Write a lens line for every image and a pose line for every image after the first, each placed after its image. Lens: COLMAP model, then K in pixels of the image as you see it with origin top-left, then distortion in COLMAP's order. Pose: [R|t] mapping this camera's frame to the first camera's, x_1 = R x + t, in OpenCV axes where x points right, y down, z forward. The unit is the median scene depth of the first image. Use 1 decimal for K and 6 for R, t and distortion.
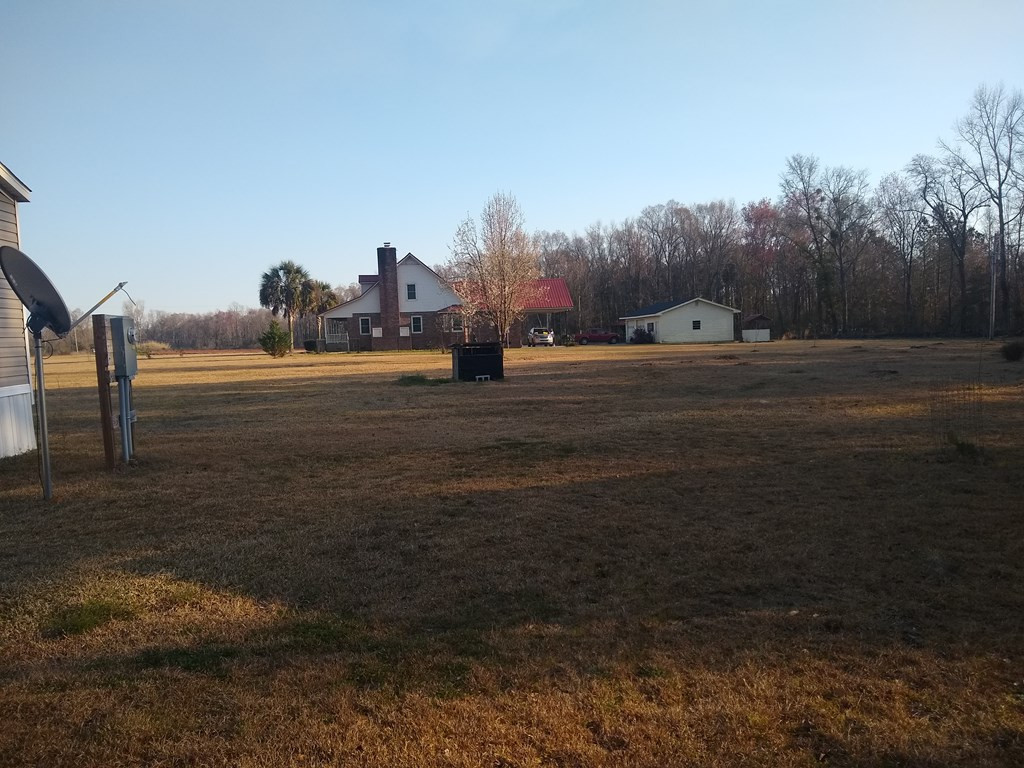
lens RADIAL K [[811.9, 0, 516.3], [0, 811.9, 389.4], [0, 0, 1]] dist [-0.000342, 0.005044]
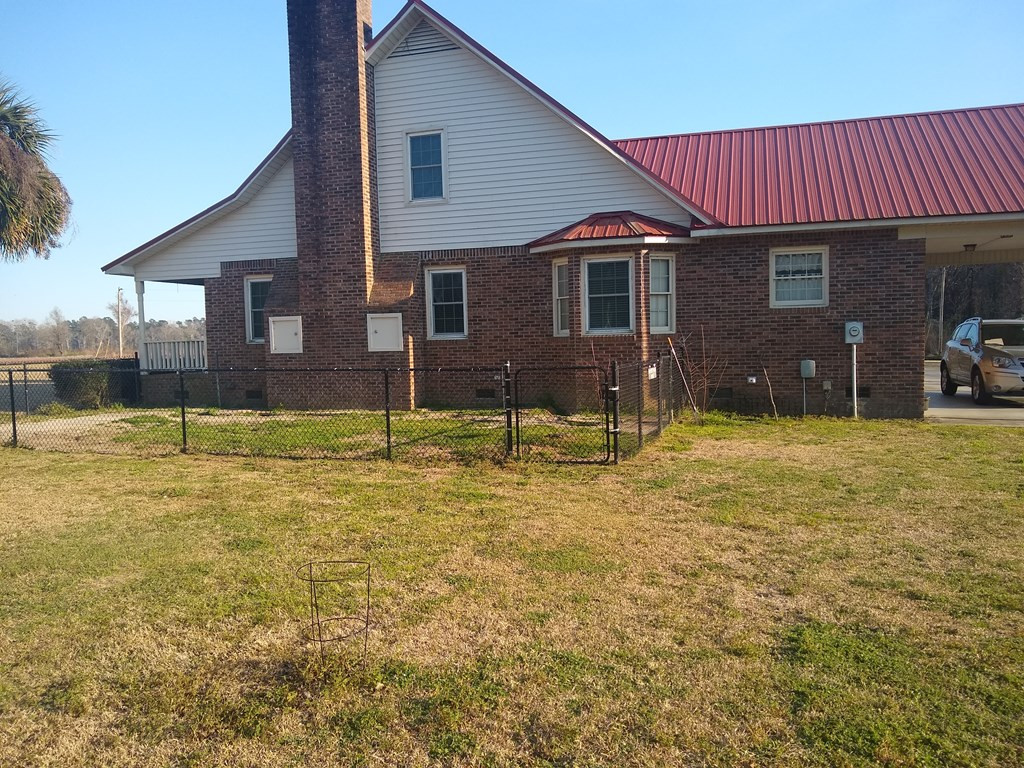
lens RADIAL K [[811.9, 0, 516.3], [0, 811.9, 389.4], [0, 0, 1]] dist [-0.000342, 0.005044]
pose [[0.903012, 0.039469, -0.427799, -0.000605], [-0.037393, 0.999213, 0.013257, -0.058850], [0.427986, 0.004026, 0.903777, 0.796307]]
